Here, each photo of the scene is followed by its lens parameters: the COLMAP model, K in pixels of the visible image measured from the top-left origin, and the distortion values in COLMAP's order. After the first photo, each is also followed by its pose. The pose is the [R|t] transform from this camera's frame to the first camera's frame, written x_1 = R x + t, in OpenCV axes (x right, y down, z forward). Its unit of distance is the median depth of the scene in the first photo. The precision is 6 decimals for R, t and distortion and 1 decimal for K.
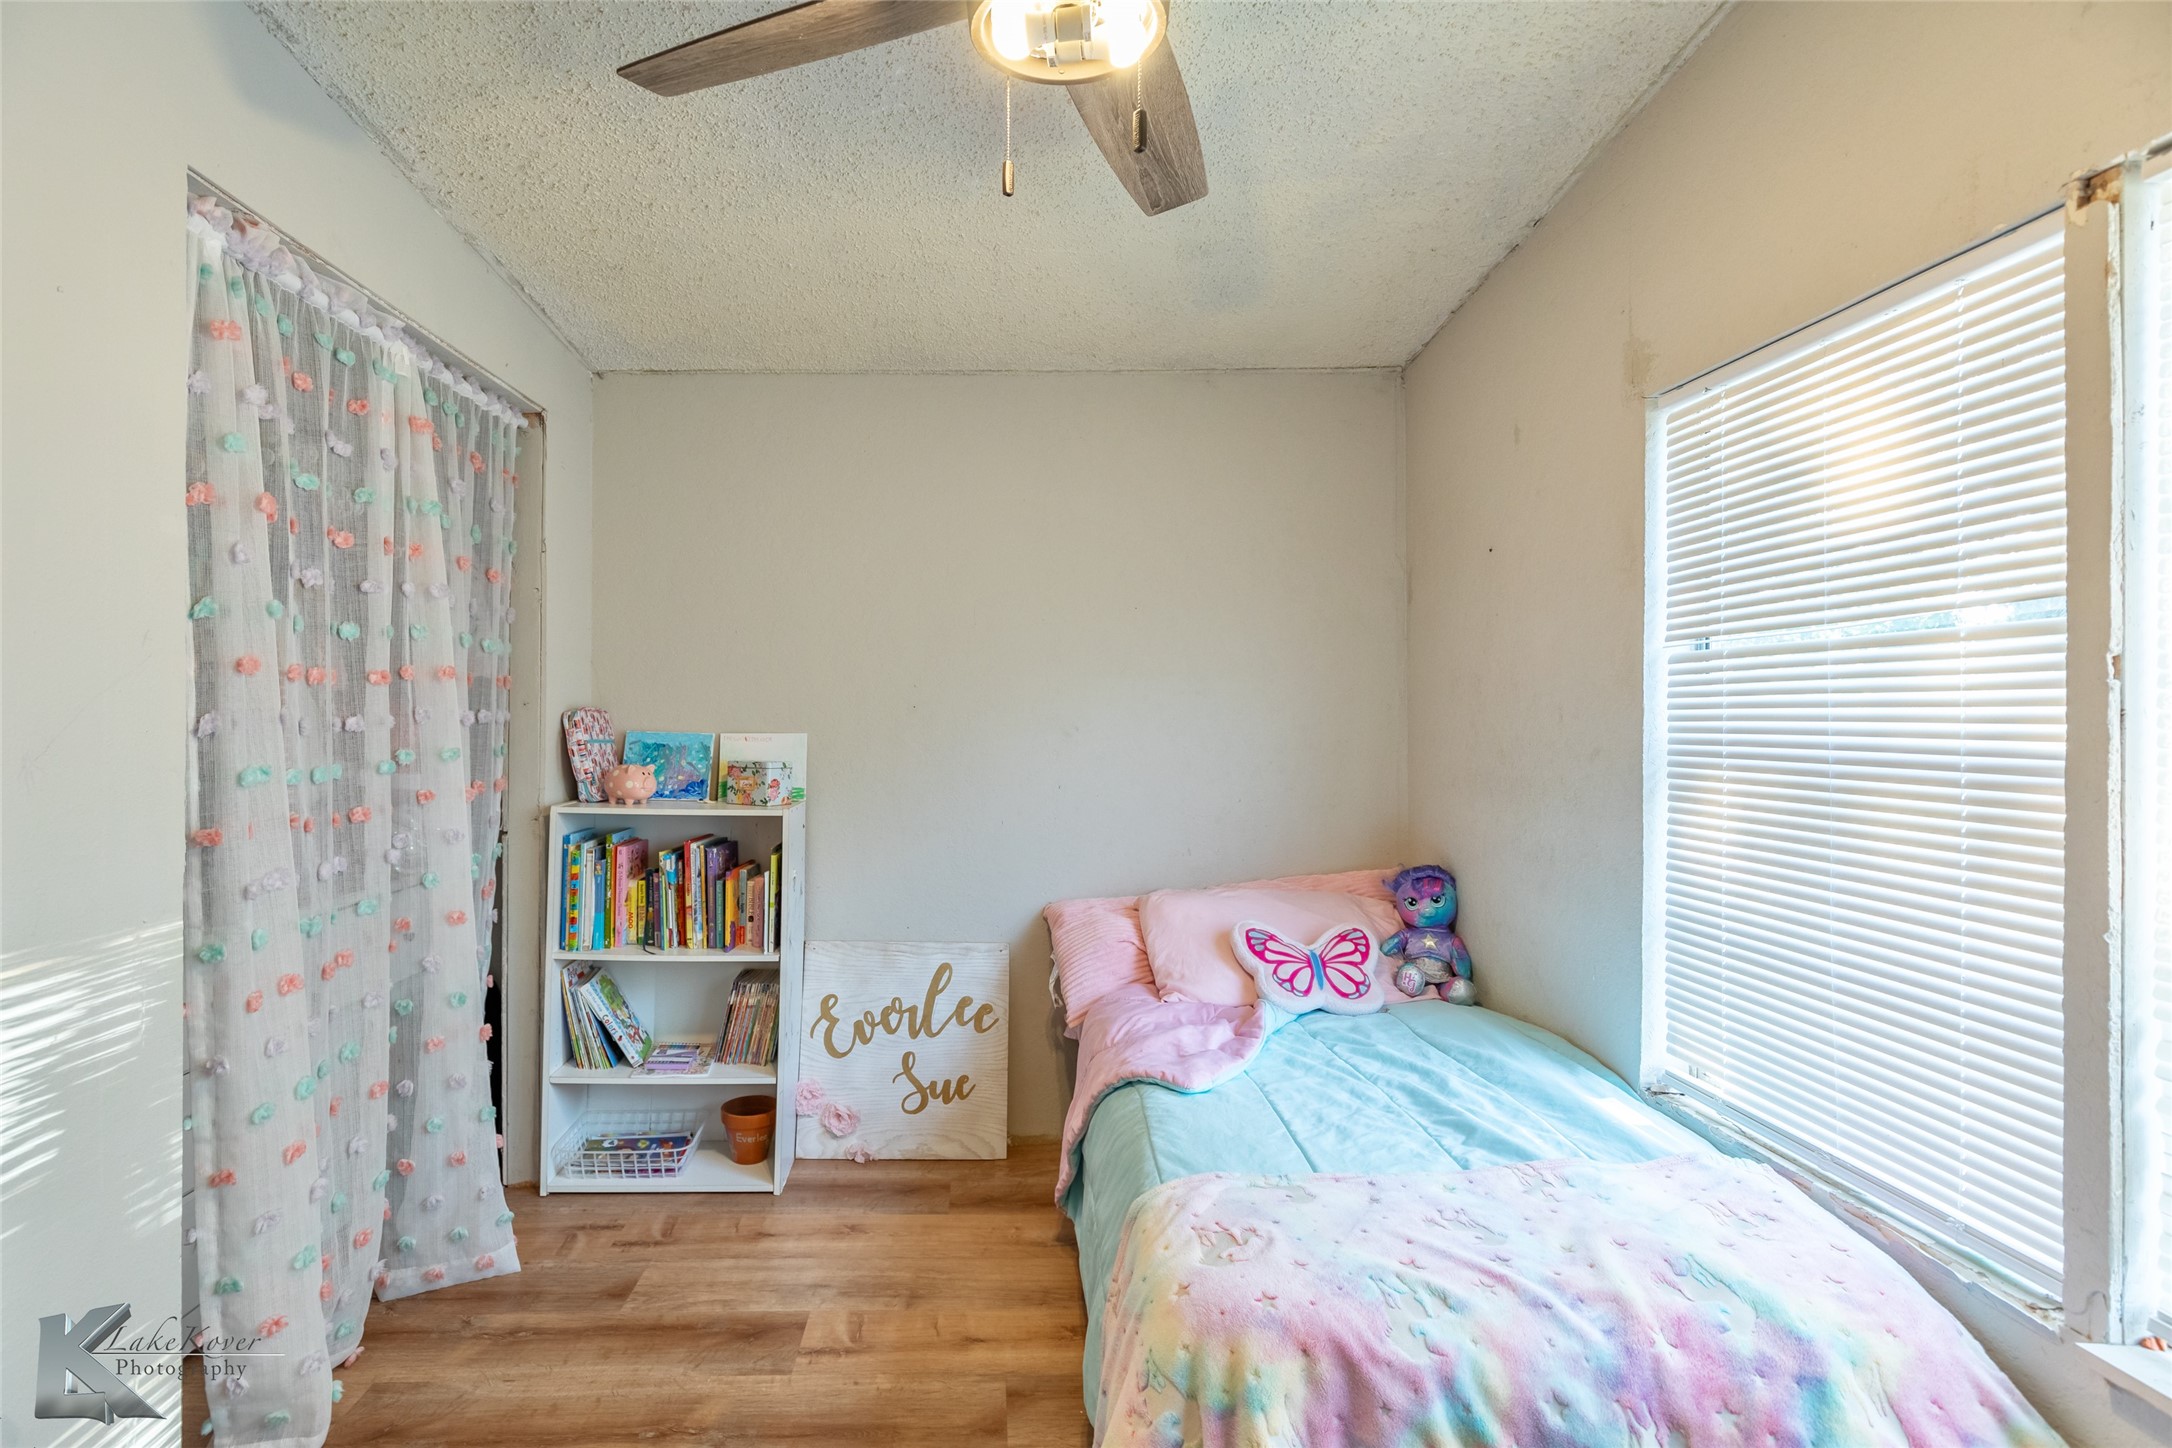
lens RADIAL K [[1041.7, 0, 1018.2], [0, 1041.7, 703.6], [0, 0, 1]] dist [0.001917, -0.001845]
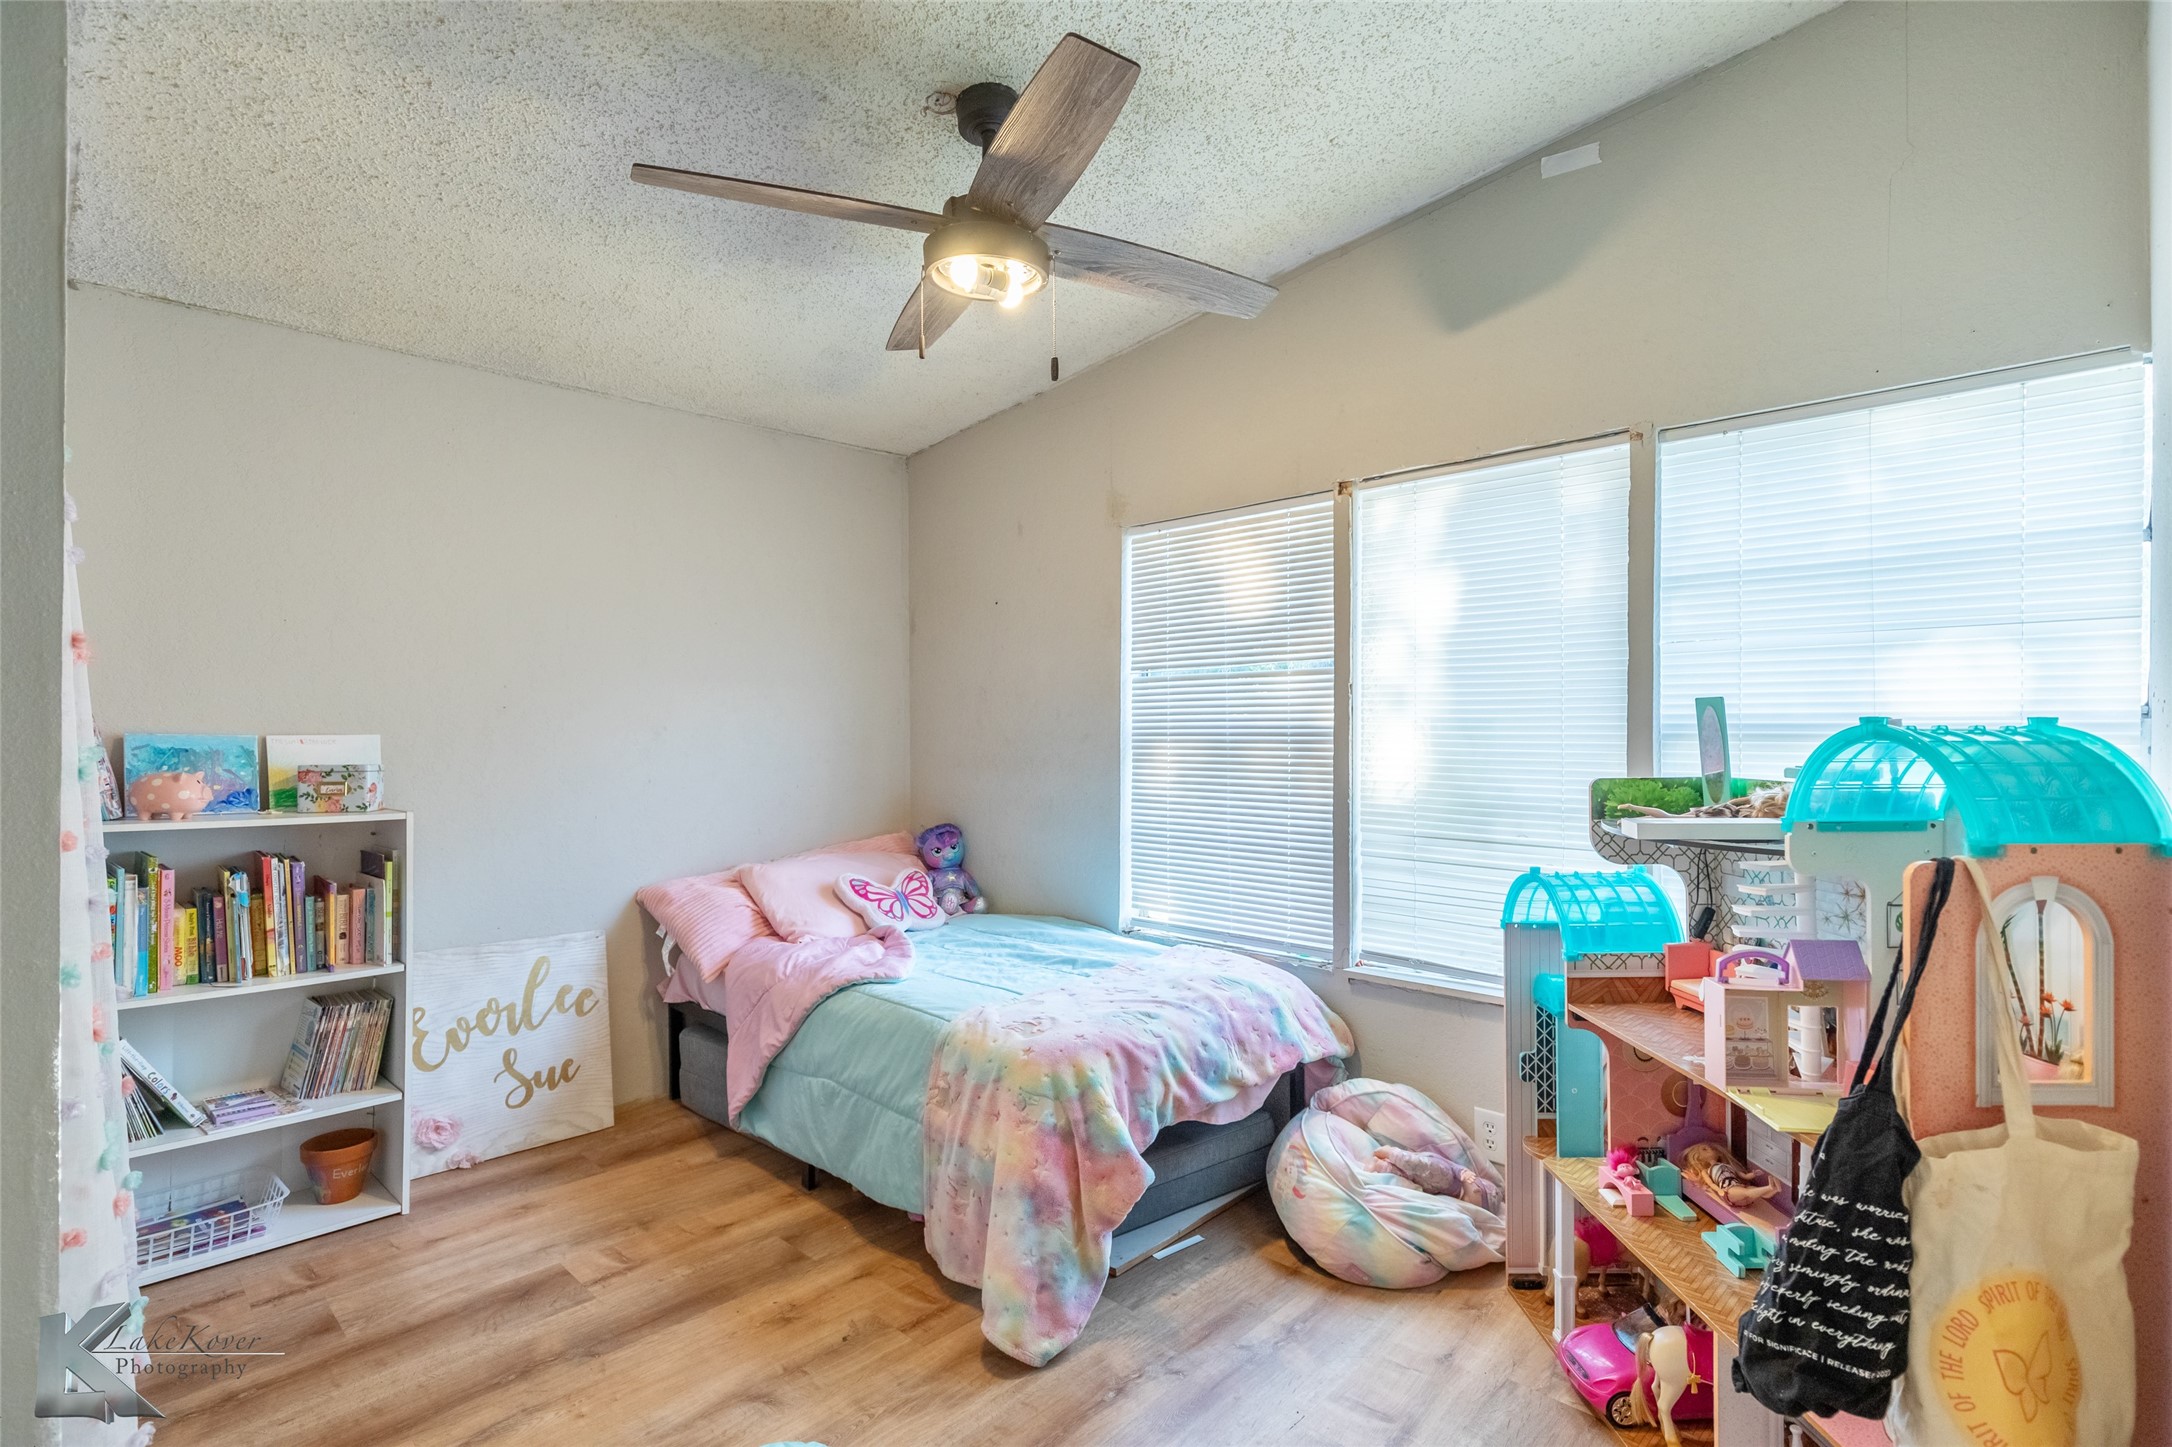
lens RADIAL K [[1041.7, 0, 1078.9], [0, 1041.7, 723.5], [0, 0, 1]] dist [0.001917, -0.001845]
pose [[0.708808, -0.001617, 0.705399, -0.457072], [-0.001266, 0.999993, 0.003564, 0.015584], [-0.705400, -0.003420, 0.708801, -0.112309]]
